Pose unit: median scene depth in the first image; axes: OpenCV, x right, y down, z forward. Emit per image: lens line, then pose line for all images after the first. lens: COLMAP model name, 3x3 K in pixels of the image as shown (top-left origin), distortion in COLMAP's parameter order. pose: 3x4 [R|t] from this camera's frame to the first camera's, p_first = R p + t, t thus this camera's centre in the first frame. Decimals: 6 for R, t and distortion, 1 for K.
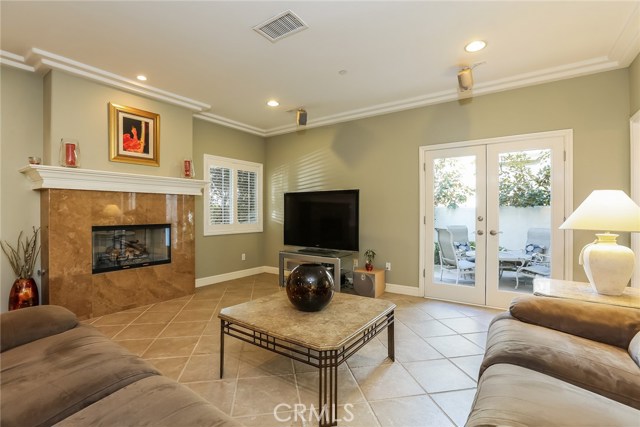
lens RADIAL K [[299.2, 0, 316.3], [0, 299.2, 210.7], [0, 0, 1]] dist [-0.021085, 0.000756]
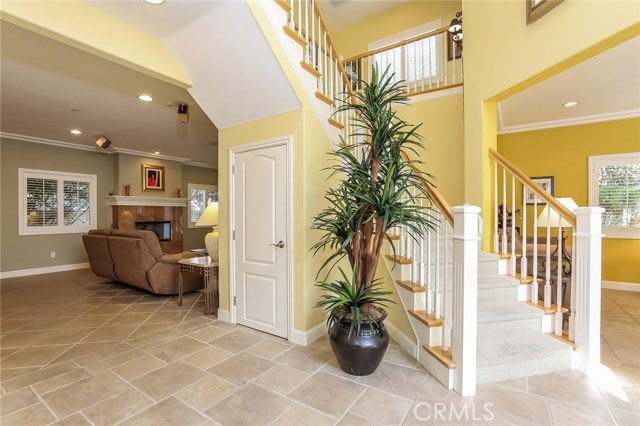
lens RADIAL K [[299.2, 0, 316.3], [0, 299.2, 210.2], [0, 0, 1]] dist [-0.021085, 0.000756]
pose [[0.999398, -0.002208, 0.034620, 0.453064], [0.002205, 0.999998, 0.000124, -0.027567], [-0.034620, -0.000047, 0.999401, -1.109742]]
